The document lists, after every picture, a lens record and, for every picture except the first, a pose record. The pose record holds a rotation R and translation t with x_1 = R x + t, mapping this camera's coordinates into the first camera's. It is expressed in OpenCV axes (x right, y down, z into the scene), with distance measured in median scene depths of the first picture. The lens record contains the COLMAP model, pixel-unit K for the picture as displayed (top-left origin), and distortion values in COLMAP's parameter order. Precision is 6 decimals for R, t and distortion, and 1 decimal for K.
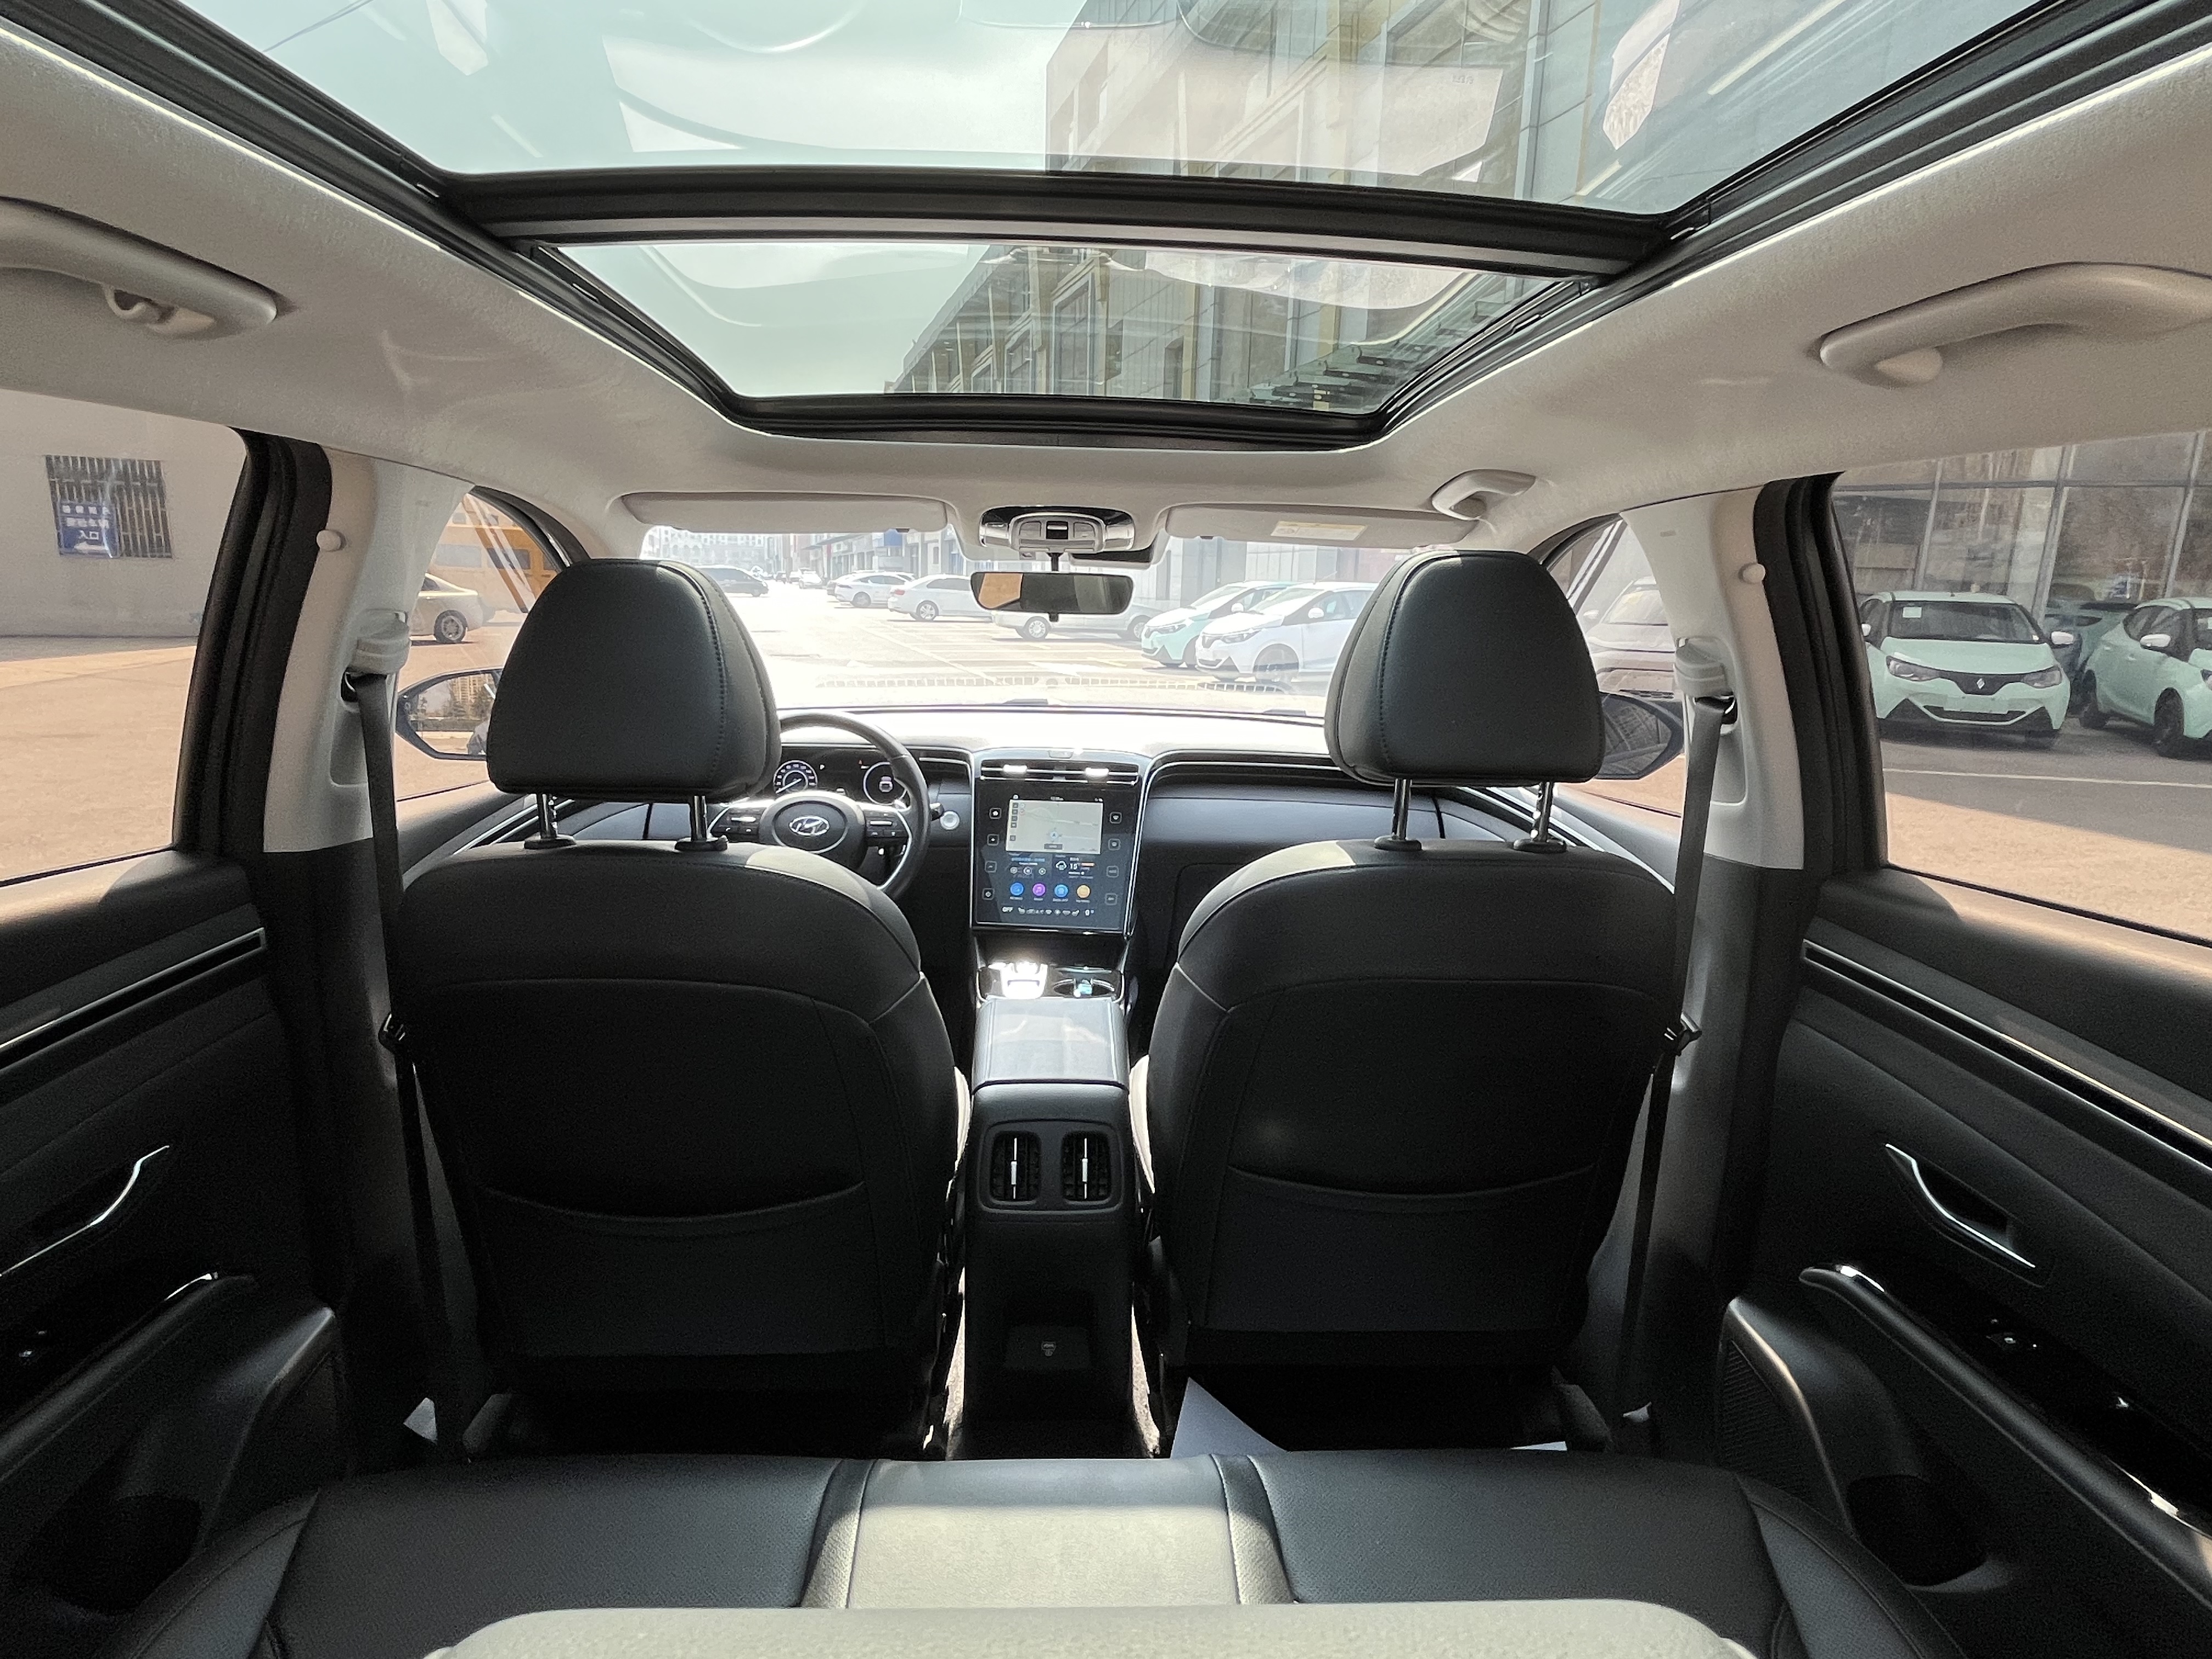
lens RADIAL K [[1171.6, 0, 1091.1], [0, 1171.6, 806.7], [0, 0, 1]] dist [-0.004328, -0.000092]
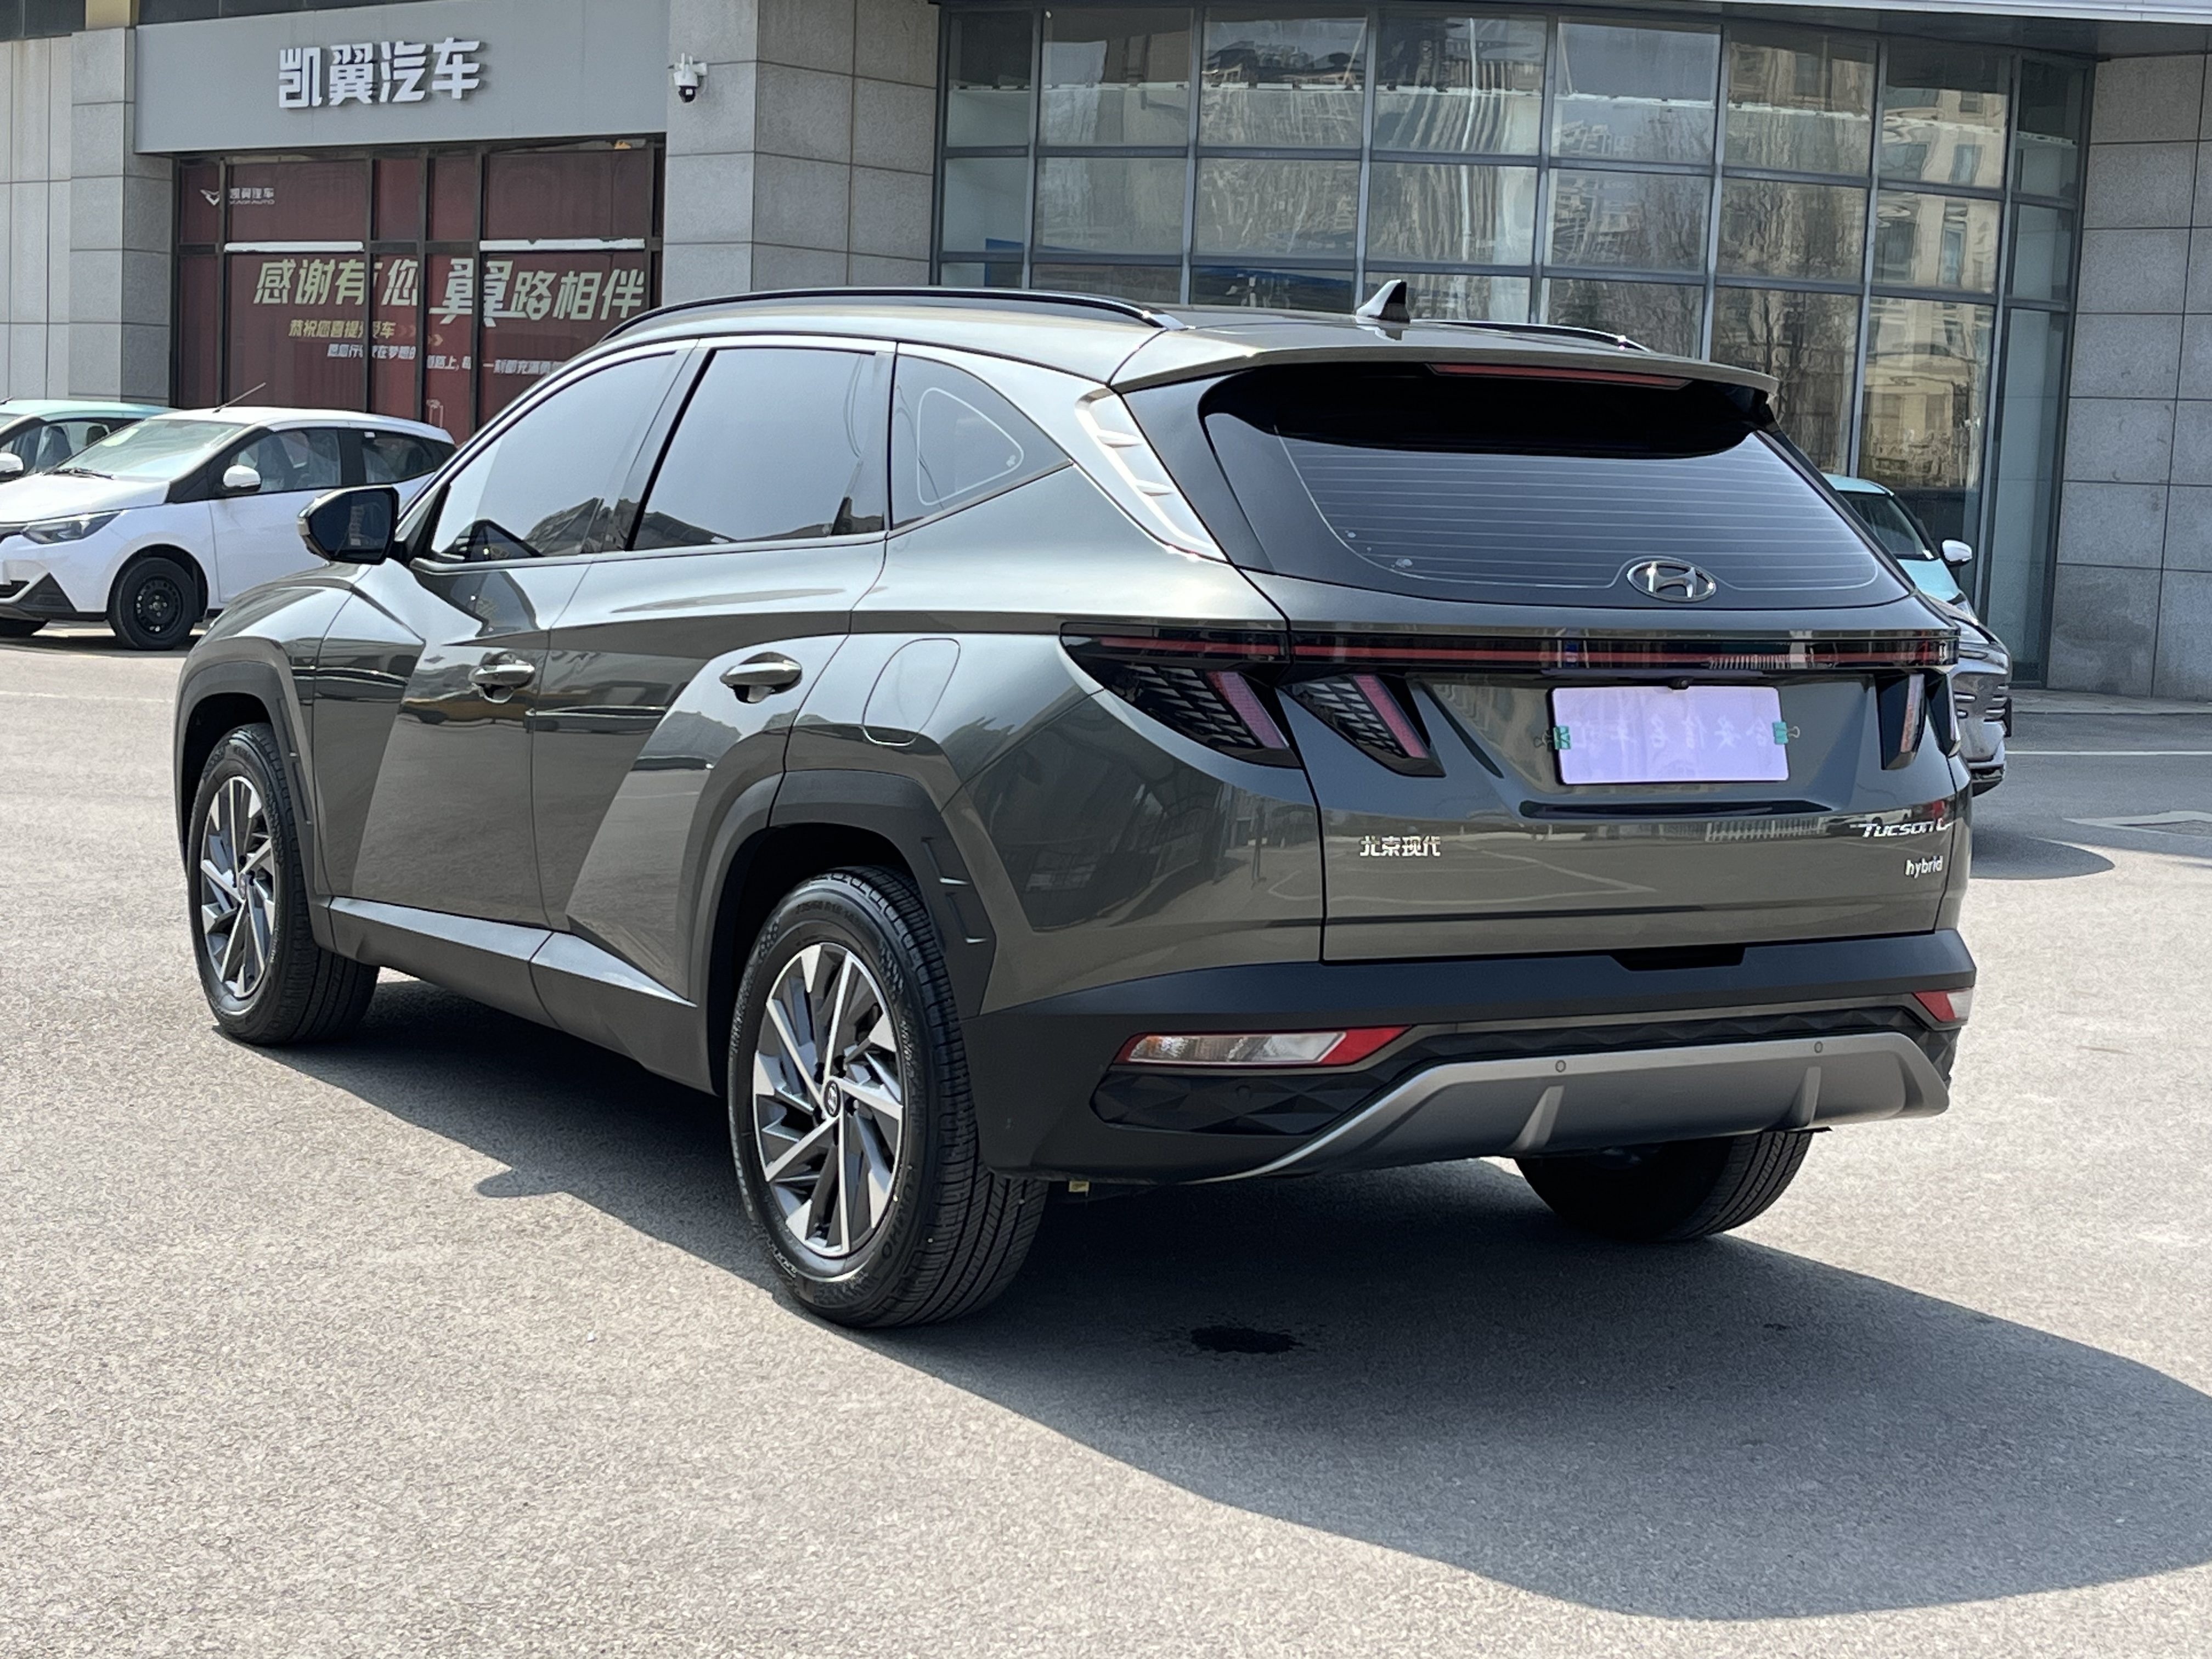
lens RADIAL K [[3546.8, 0, 1113.4], [0, 3546.8, 826.0], [0, 0, 1]] dist [0.066605, 0.000000]
pose [[0.858422, -0.036978, 0.511610, -1.613716], [0.073644, 0.995950, -0.051582, 0.447476], [-0.507630, 0.081956, 0.857668, -2.346289]]
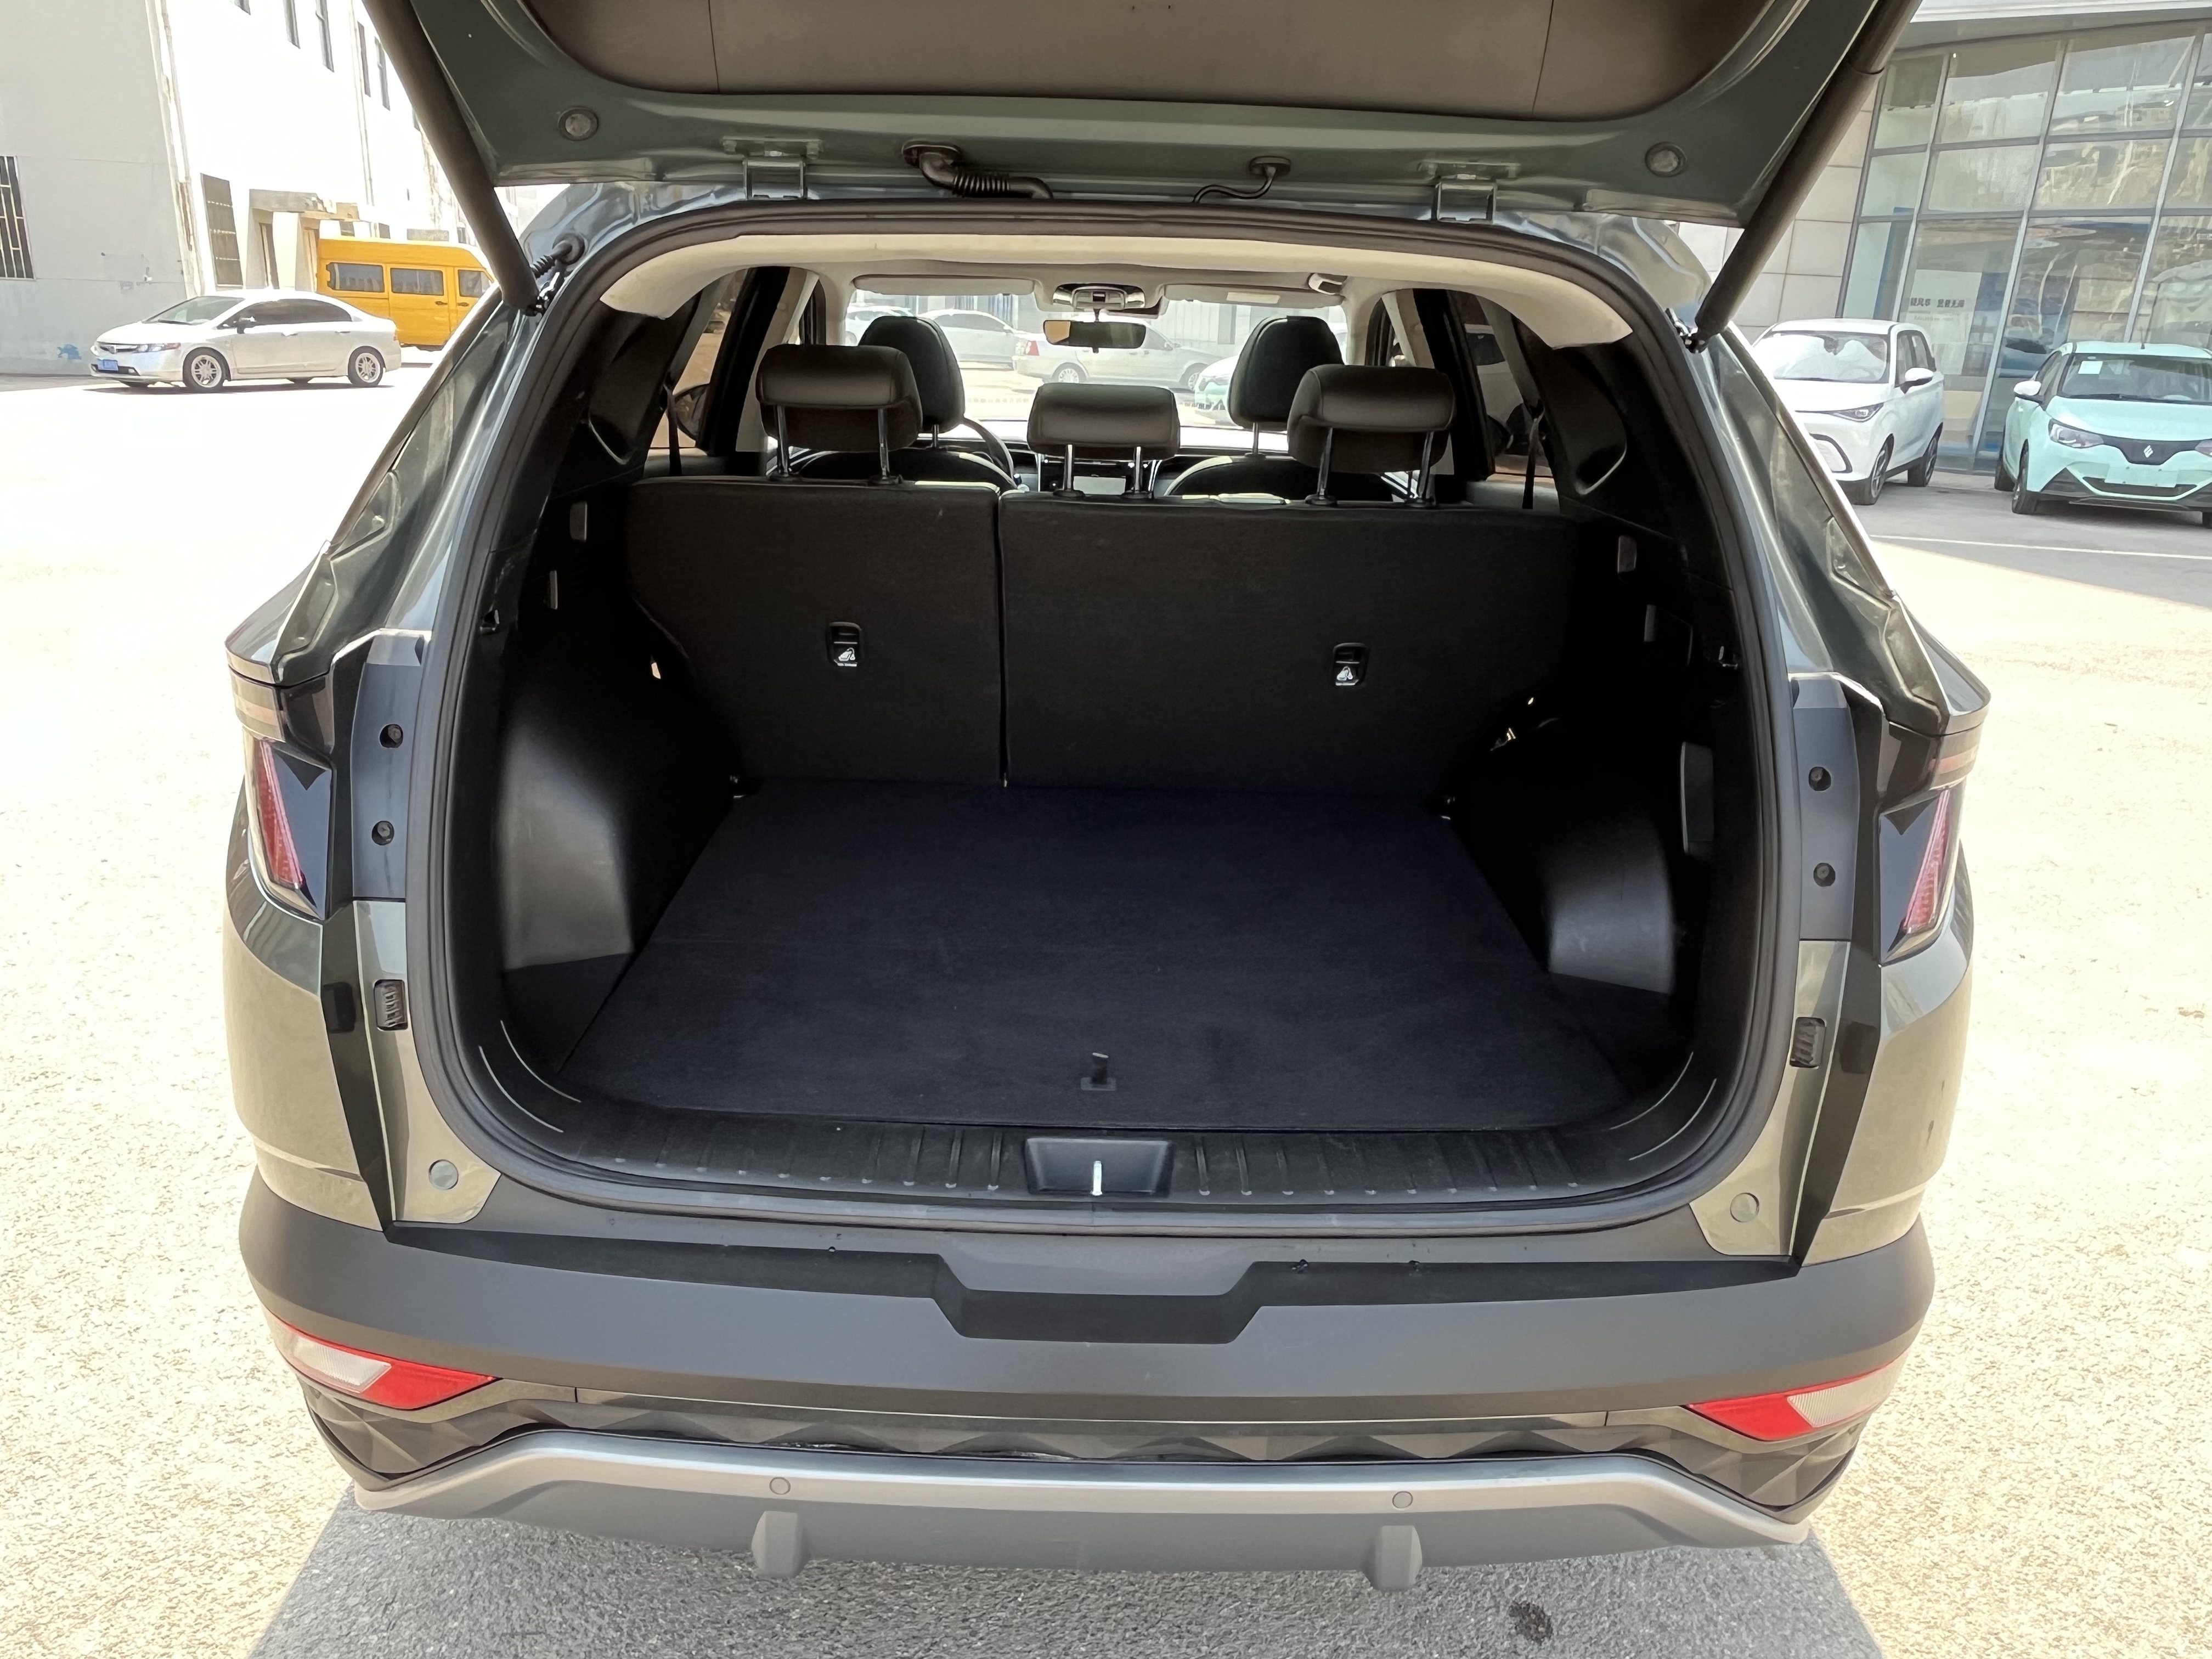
lens RADIAL K [[1514.0, 0, 1085.1], [0, 1514.0, 829.6], [0, 0, 1]] dist [0.007287, -0.011922]
pose [[0.999360, 0.020705, -0.029183, 0.022701], [-0.016547, 0.990551, 0.136141, 0.170950], [0.031726, -0.135571, 0.990260, -0.944650]]
